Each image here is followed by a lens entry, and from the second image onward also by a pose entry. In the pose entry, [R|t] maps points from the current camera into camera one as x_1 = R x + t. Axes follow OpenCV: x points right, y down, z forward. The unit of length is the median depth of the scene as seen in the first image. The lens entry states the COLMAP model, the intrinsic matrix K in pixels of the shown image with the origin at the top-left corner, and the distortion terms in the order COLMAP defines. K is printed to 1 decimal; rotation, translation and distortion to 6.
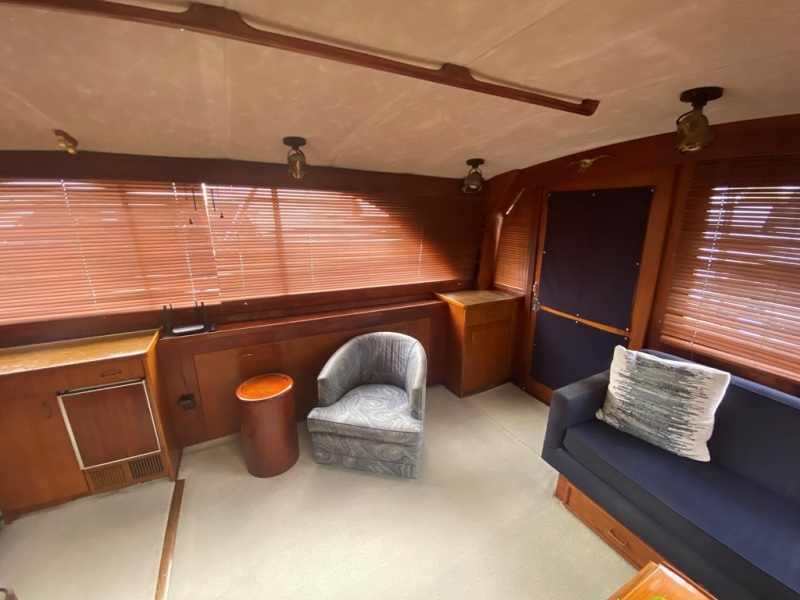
lens RADIAL K [[323.3, 0, 398.8], [0, 323.3, 299.1], [0, 0, 1]] dist [0.018482, -0.017889]
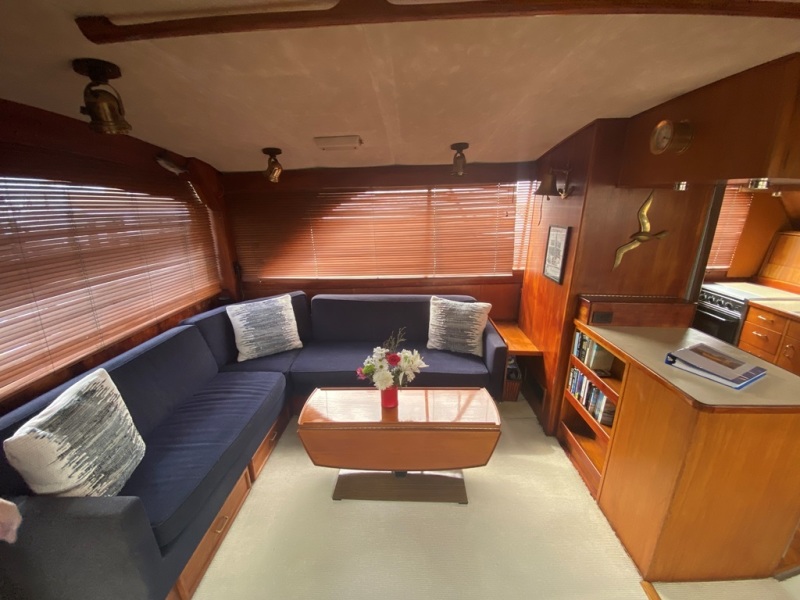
lens RADIAL K [[323.3, 0, 398.8], [0, 323.3, 299.1], [0, 0, 1]] dist [0.018482, -0.017889]
pose [[-0.881849, -0.122731, 0.455279, -0.151779], [0.132275, 0.862377, 0.488682, -0.238143], [-0.452599, 0.491166, -0.744252, 0.918904]]
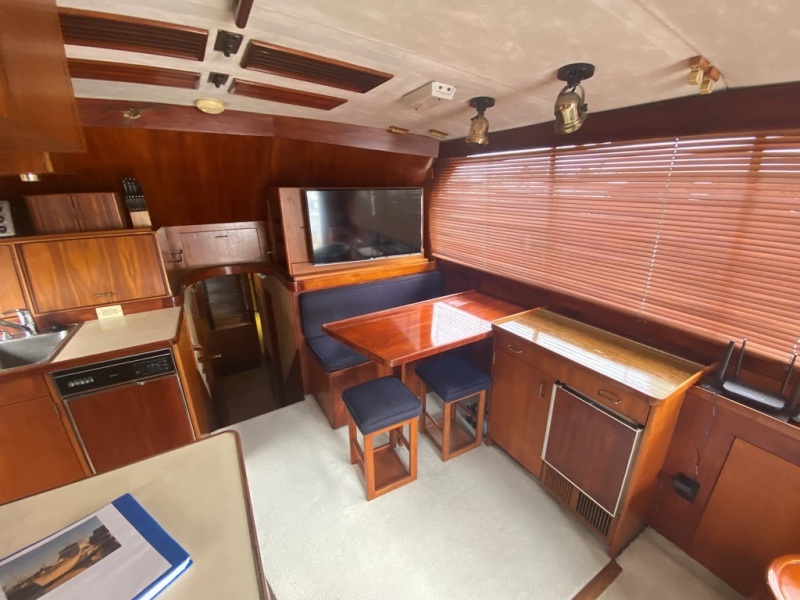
lens RADIAL K [[323.3, 0, 398.8], [0, 323.3, 299.1], [0, 0, 1]] dist [0.018482, -0.017889]
pose [[0.073041, 0.327097, -0.942164, -0.240392], [-0.253059, 0.919849, 0.299732, -0.080030], [0.964690, 0.216530, 0.149962, 0.311905]]
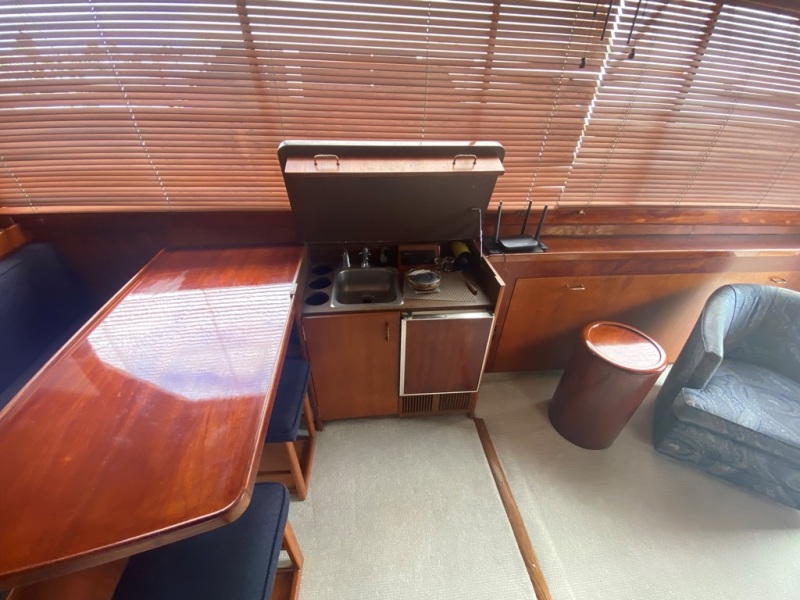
lens RADIAL K [[326.4, 0, 400.0], [0, 326.4, 300.0], [0, 0, 1]] dist [0.018432, -0.018962]
pose [[0.942376, 0.211526, -0.259198, -0.746736], [-0.114395, 0.931789, 0.344505, -0.008903], [0.314389, -0.295002, 0.902293, 0.261100]]
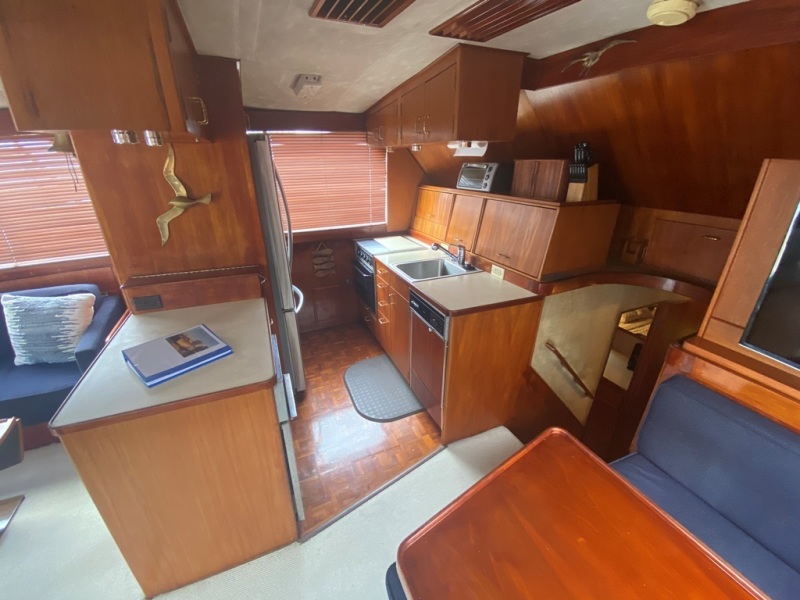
lens RADIAL K [[323.2, 0, 402.0], [0, 323.2, 301.2], [0, 0, 1]] dist [0.015859, -0.018622]
pose [[-0.999195, -0.011961, 0.038302, -0.940702], [0.014643, 0.780006, 0.625601, -0.132752], [-0.037358, 0.625658, -0.779203, 0.539361]]
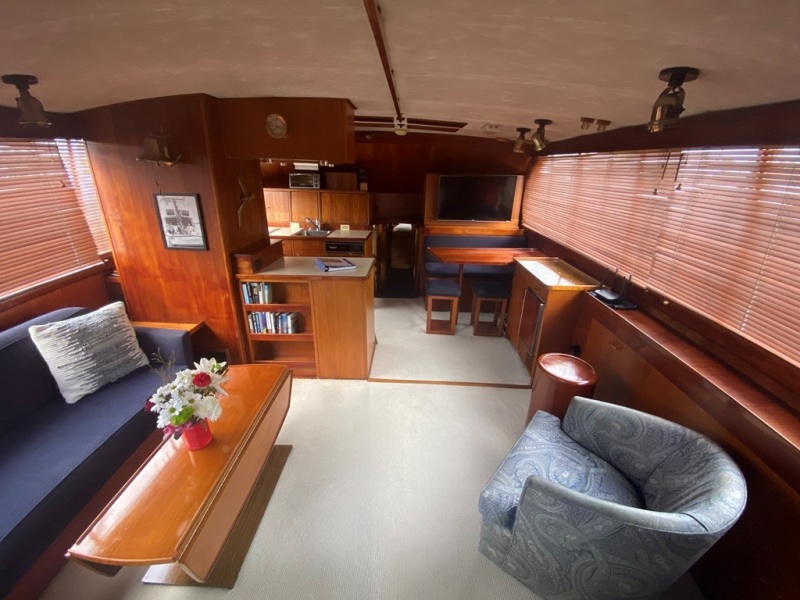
lens RADIAL K [[323.2, 0, 402.0], [0, 323.2, 301.2], [0, 0, 1]] dist [0.015859, -0.018622]
pose [[-0.462546, 0.323190, -0.825590, 0.582637], [-0.253607, 0.844052, 0.472503, -0.240502], [0.849550, 0.427930, -0.308450, 0.850126]]
